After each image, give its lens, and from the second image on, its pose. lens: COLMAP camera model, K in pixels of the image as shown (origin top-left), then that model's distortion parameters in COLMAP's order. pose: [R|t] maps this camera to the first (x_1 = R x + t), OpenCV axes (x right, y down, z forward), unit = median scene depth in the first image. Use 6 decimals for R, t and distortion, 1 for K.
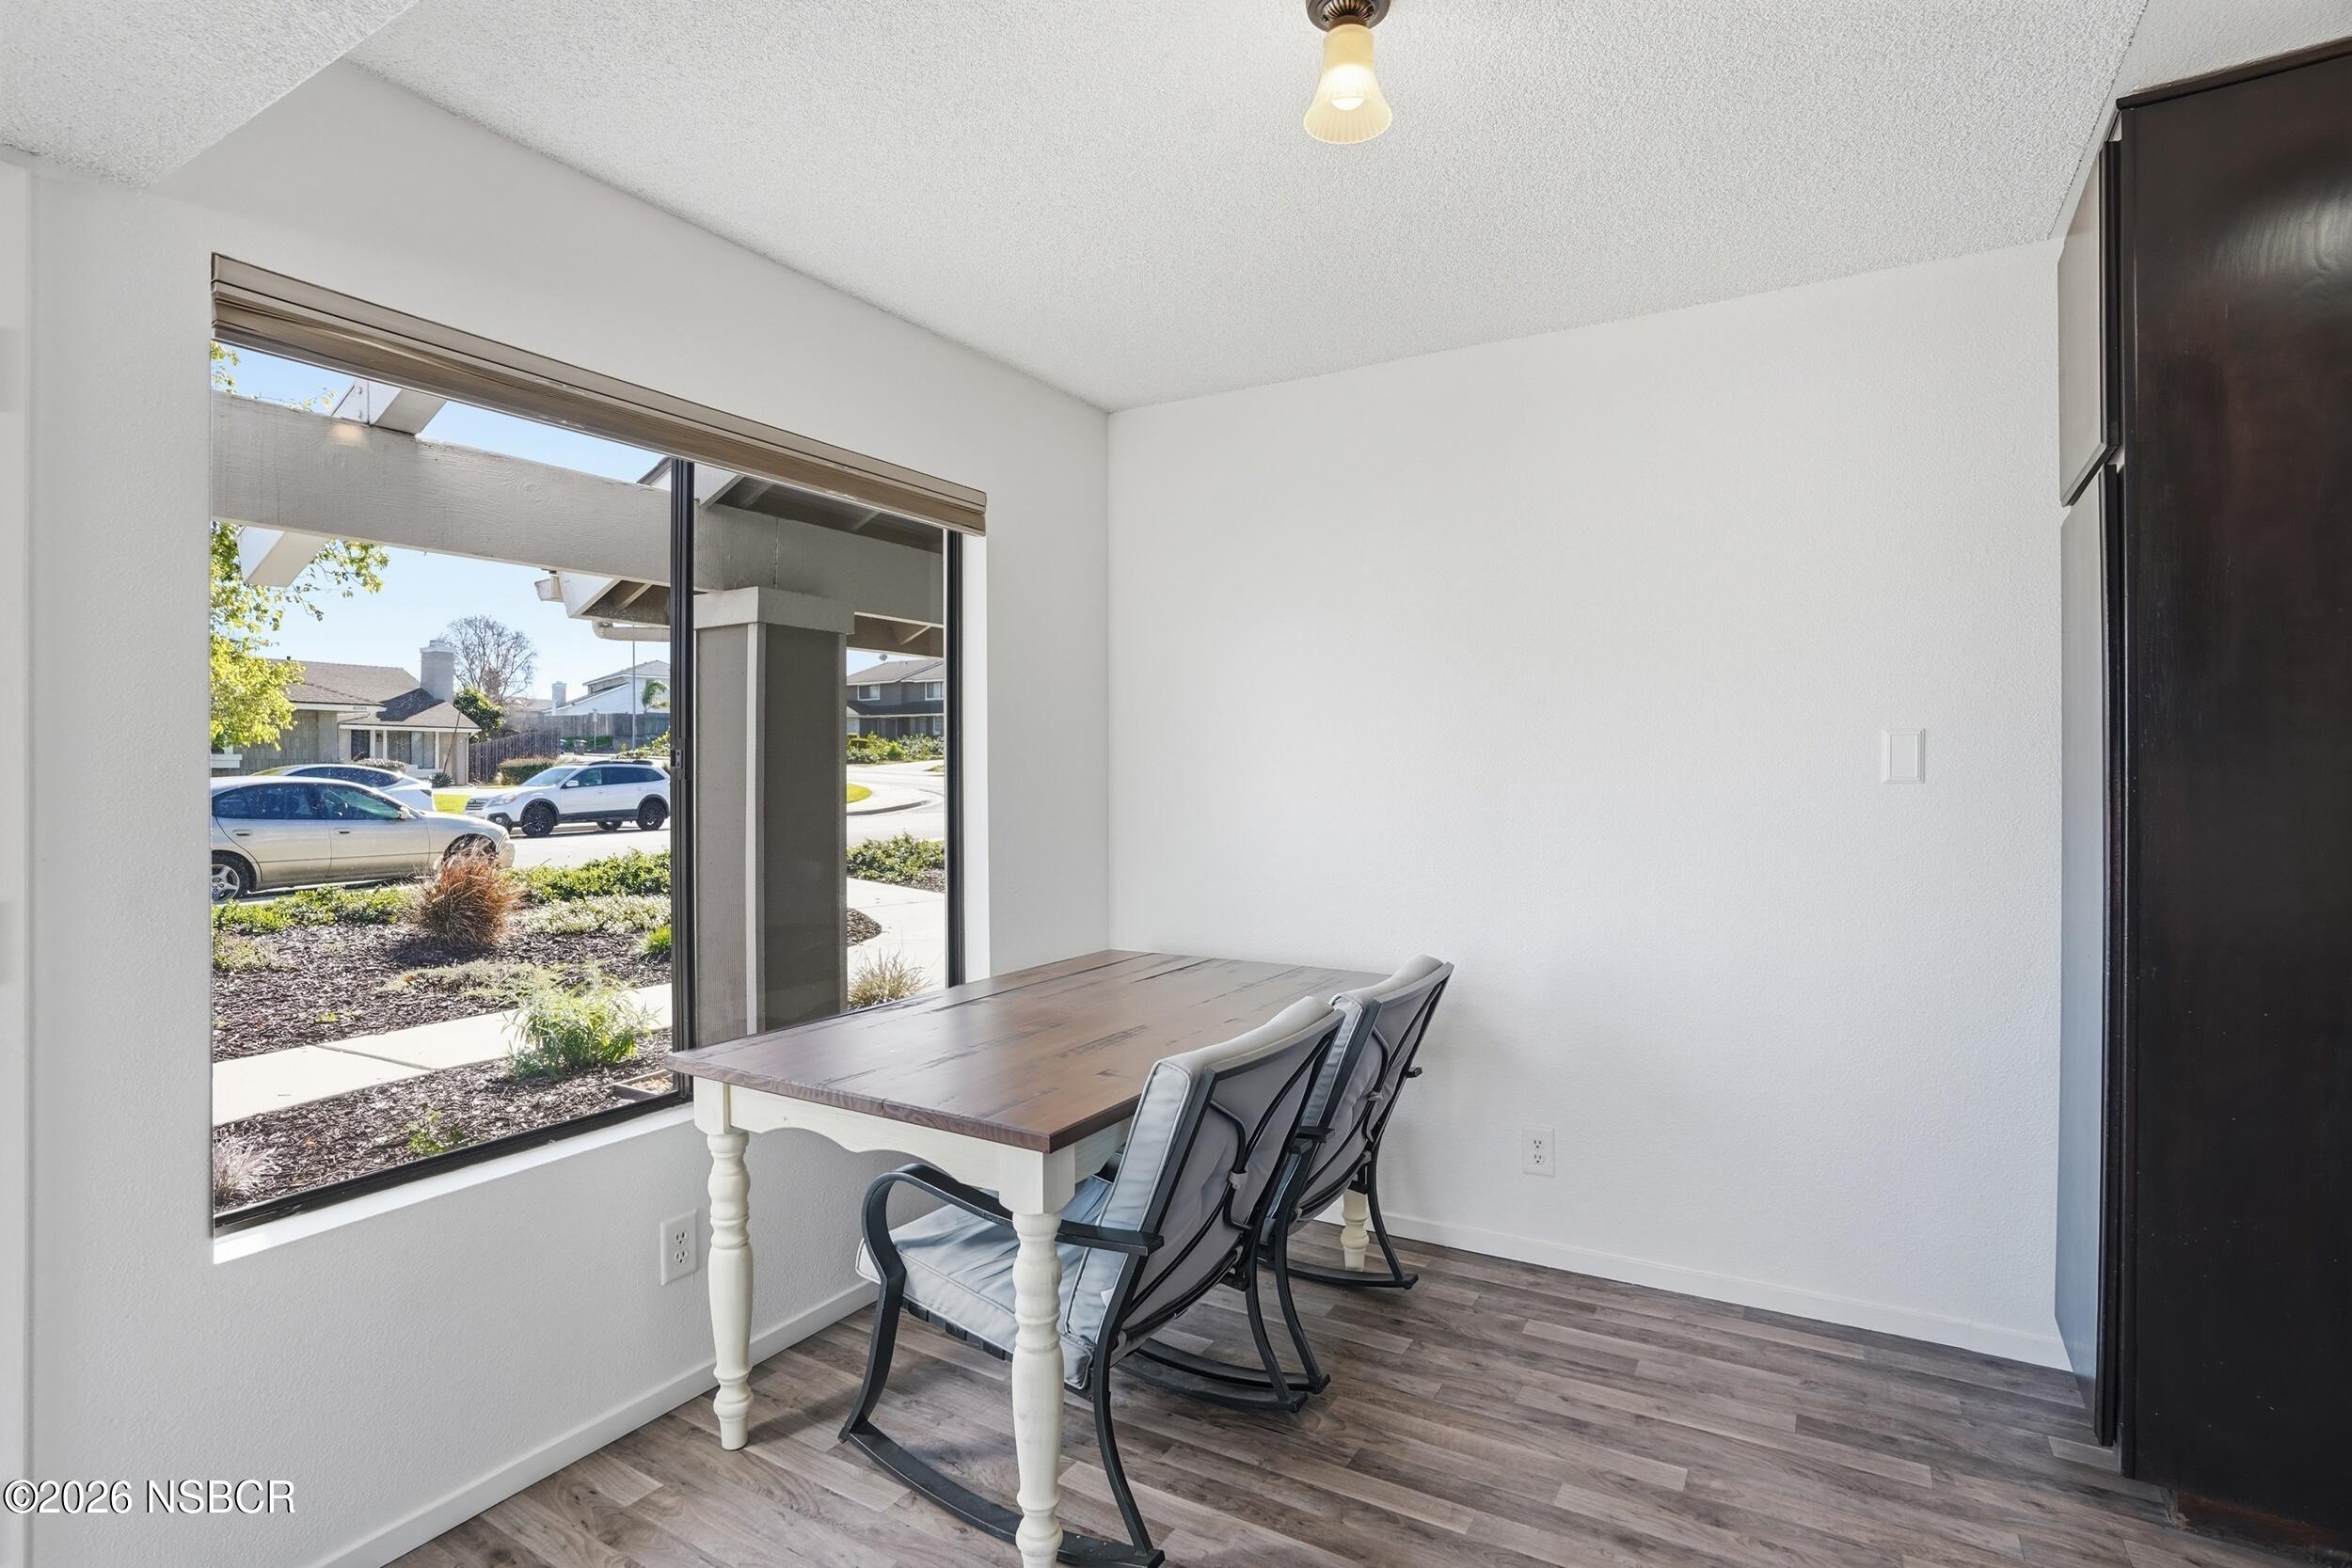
lens RADIAL K [[1133.3, 0, 1177.6], [0, 1133.3, 776.3], [0, 0, 1]] dist [-0.036596, 0.000111]
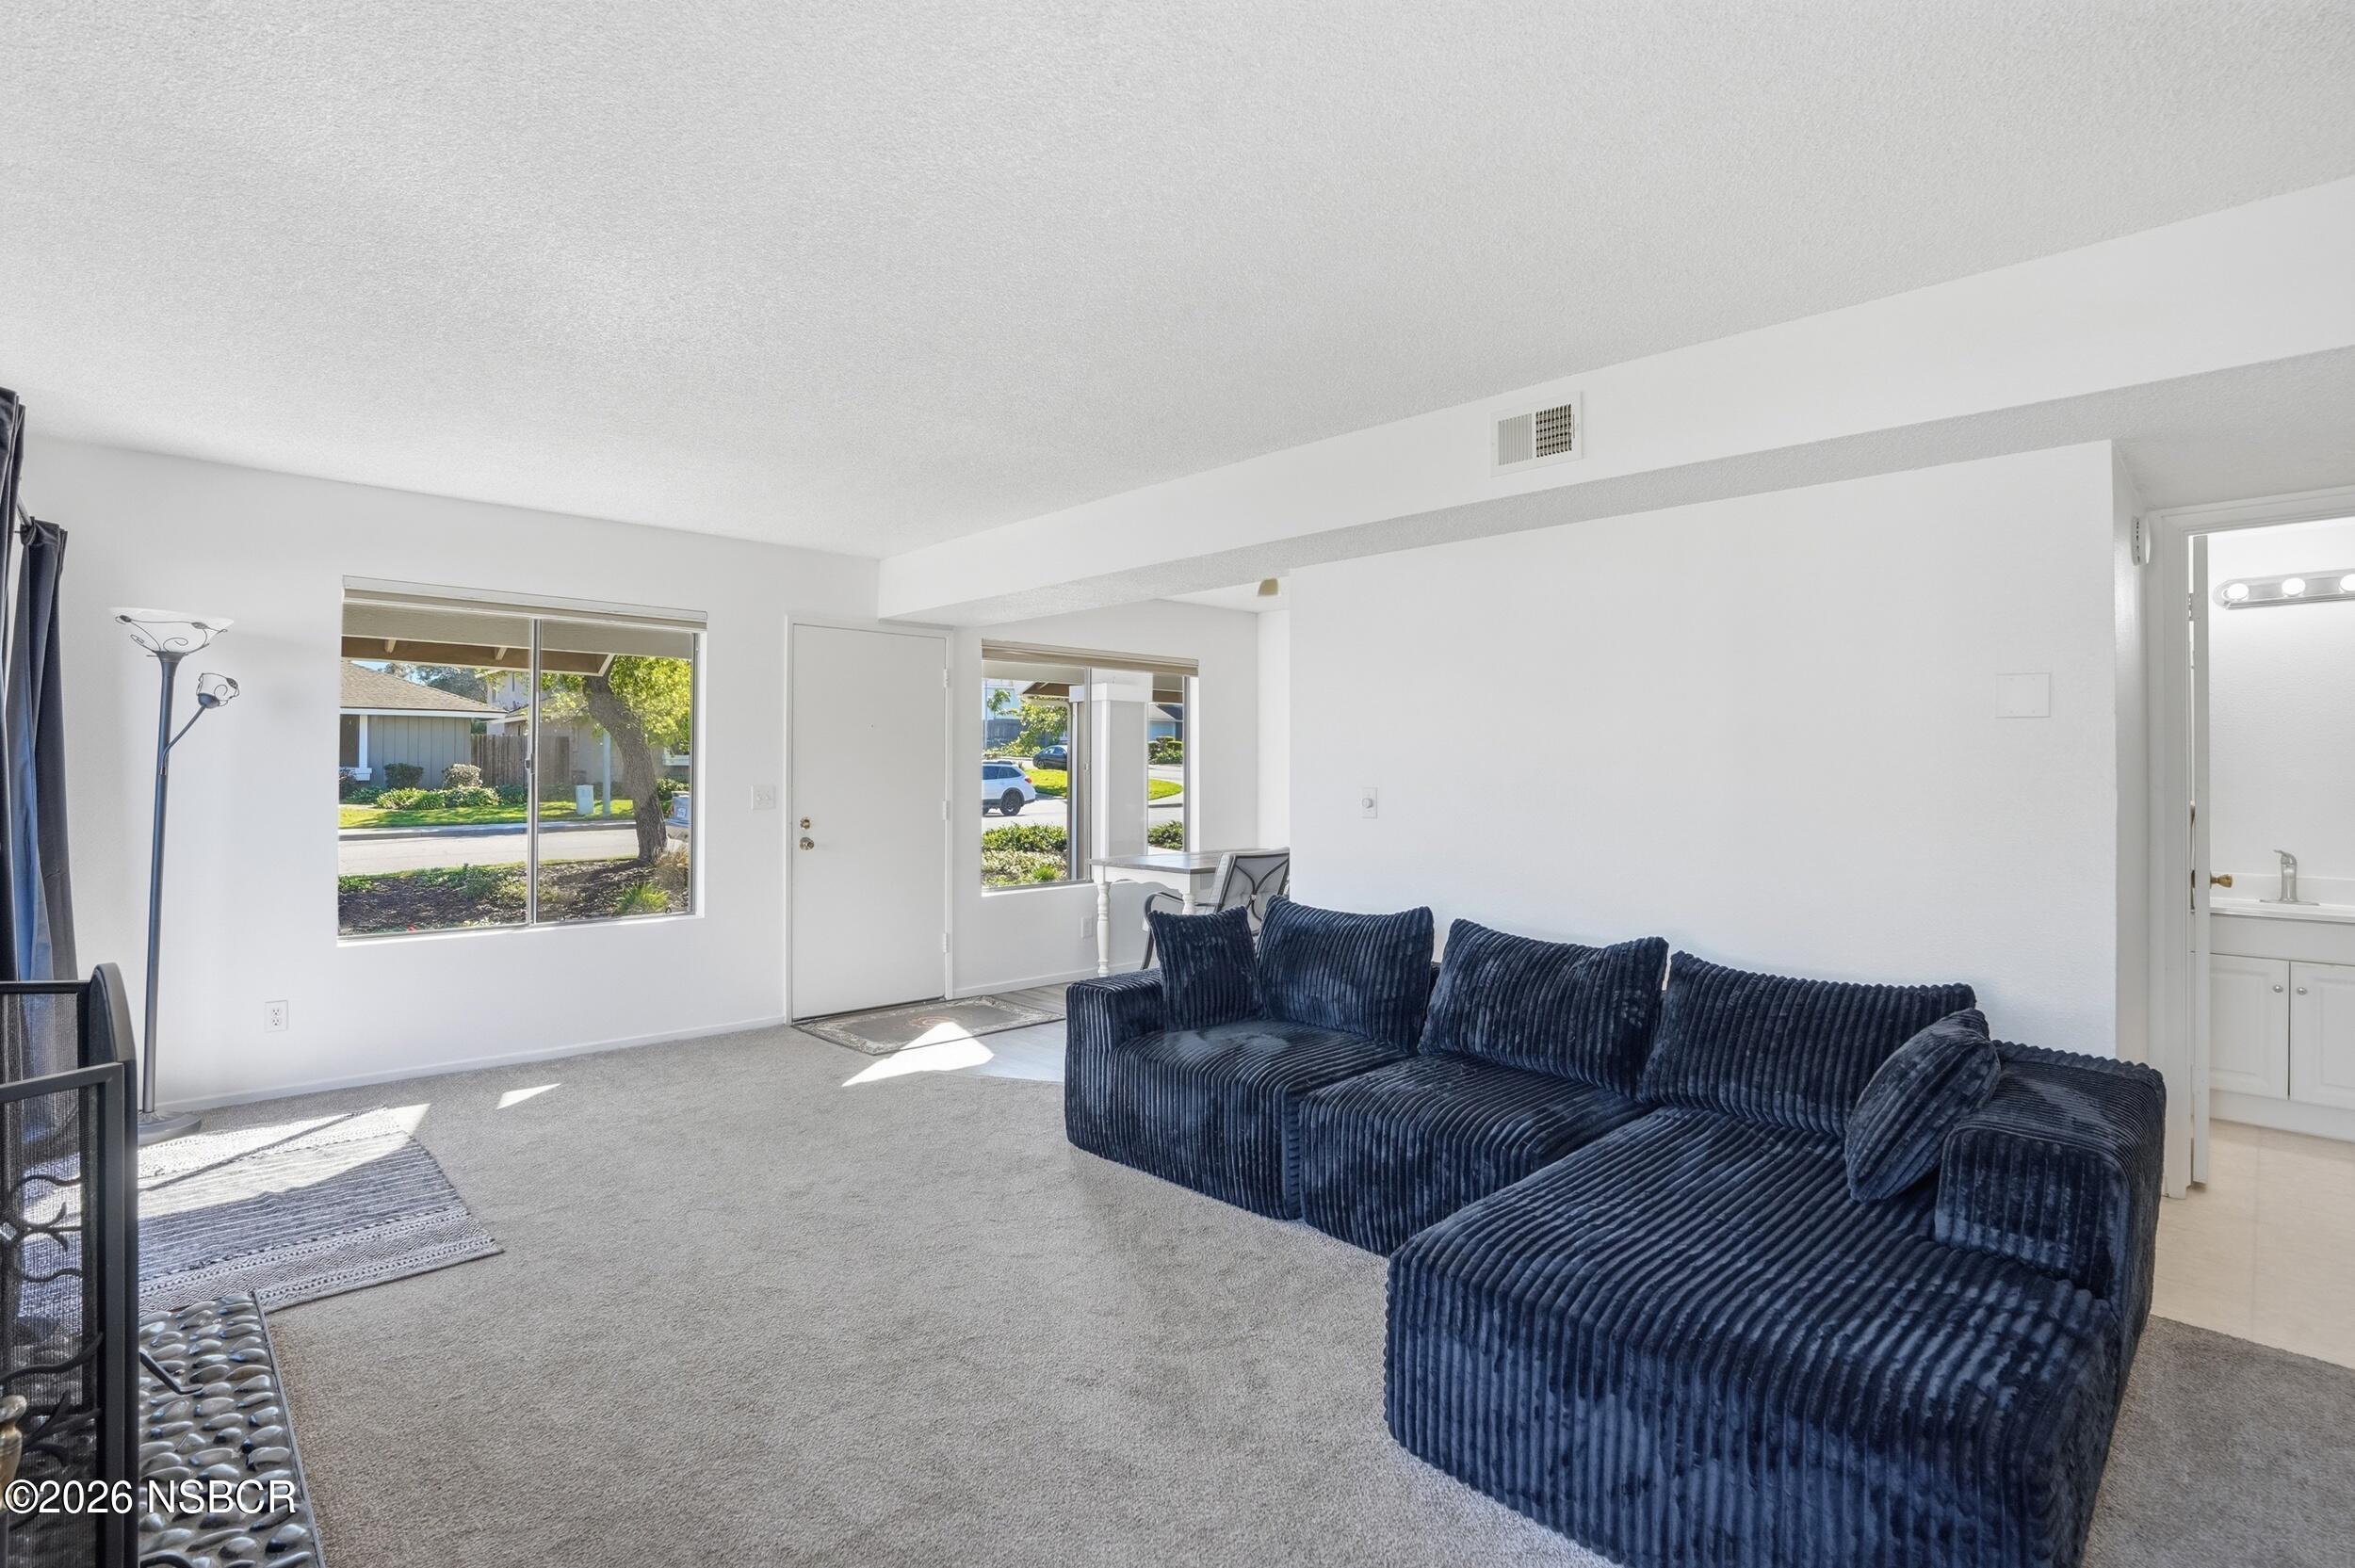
lens RADIAL K [[1134.7, 0, 1164.6], [0, 1134.7, 768.3], [0, 0, 1]] dist [-0.036596, 0.000111]
pose [[0.959214, 0.006611, -0.282603, 0.474870], [-0.008669, 0.999944, -0.006034, 0.005641], [0.282547, 0.008238, 0.959218, -1.444441]]
